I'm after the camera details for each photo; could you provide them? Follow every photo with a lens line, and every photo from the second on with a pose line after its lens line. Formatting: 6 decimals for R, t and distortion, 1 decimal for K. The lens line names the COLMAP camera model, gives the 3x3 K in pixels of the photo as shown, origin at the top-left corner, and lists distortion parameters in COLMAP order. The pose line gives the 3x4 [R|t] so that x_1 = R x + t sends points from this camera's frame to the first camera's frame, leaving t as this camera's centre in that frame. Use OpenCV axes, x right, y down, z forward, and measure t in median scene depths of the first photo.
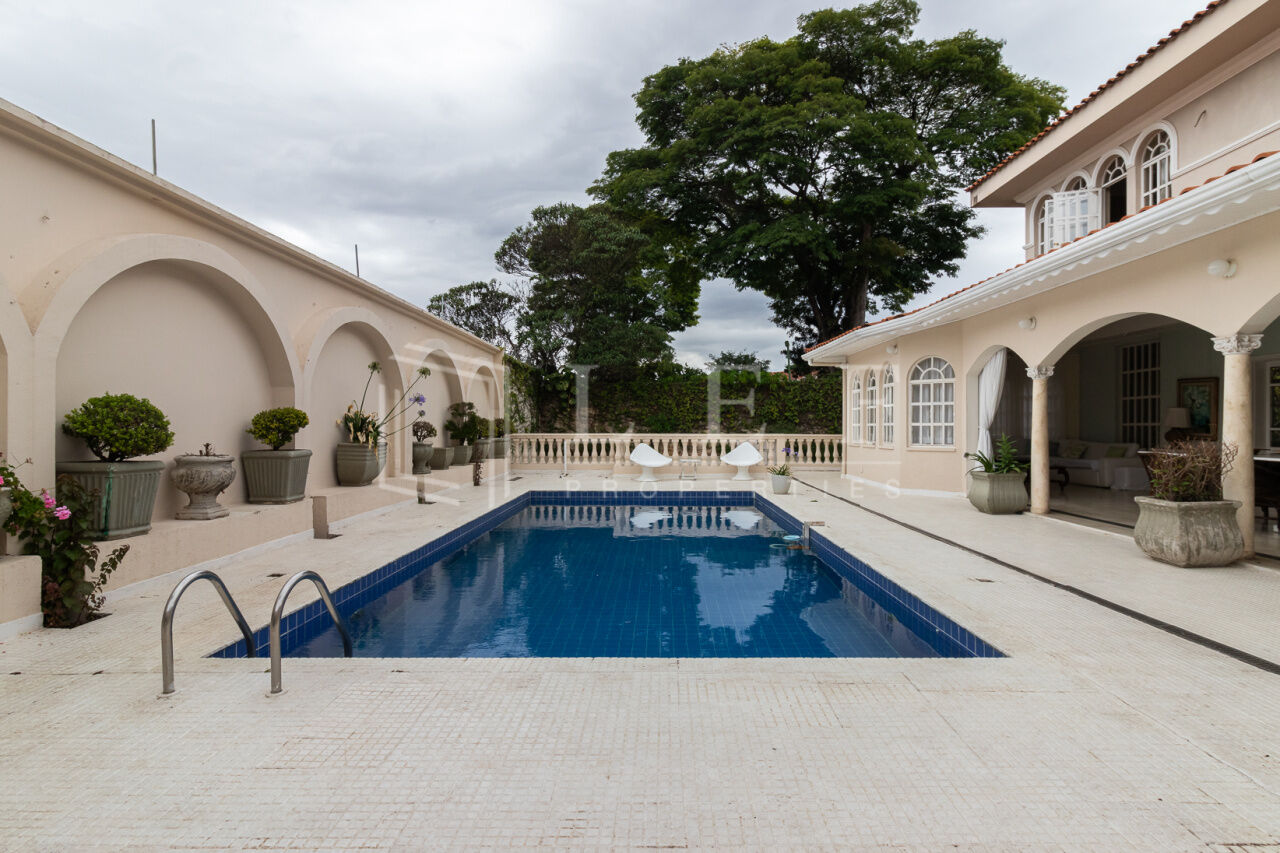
lens RADIAL K [[680.2, 0, 660.0], [0, 680.2, 419.1], [0, 0, 1]] dist [-0.001199, -0.000245]
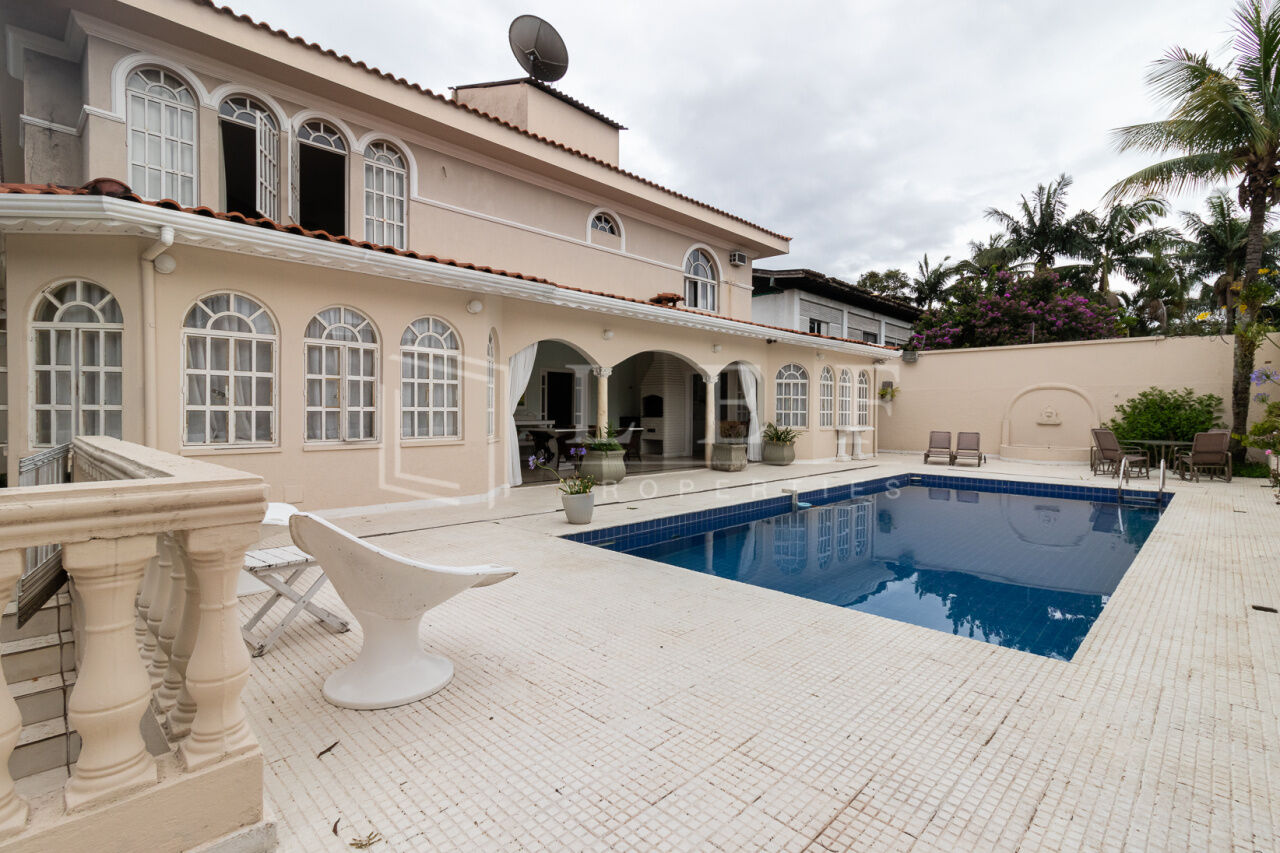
lens RADIAL K [[608.3, 0, 652.3], [0, 608.3, 431.7], [0, 0, 1]] dist [0.002415, 0.000179]
pose [[-0.726244, -0.020628, 0.687127, -0.201503], [-0.008978, 0.999749, 0.020523, 0.013244], [-0.687378, 0.008735, -0.726247, 1.115381]]
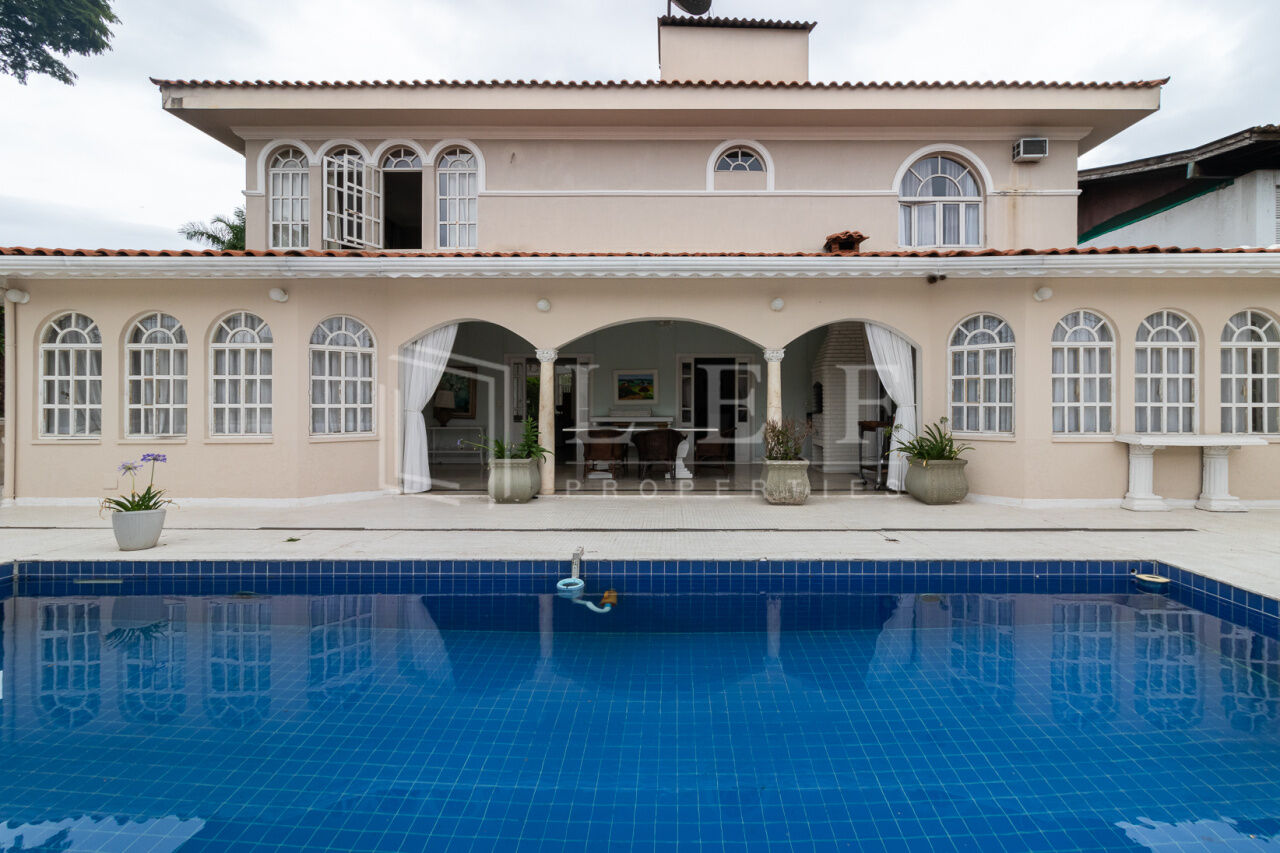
lens RADIAL K [[599.0, 0, 649.1], [0, 599.0, 408.5], [0, 0, 1]] dist [0.004819, 0.000719]
pose [[0.002386, -0.002178, 0.999995, -0.206130], [-0.009962, 0.999948, 0.002201, 0.004261], [-0.999948, -0.009967, 0.002365, 0.530623]]
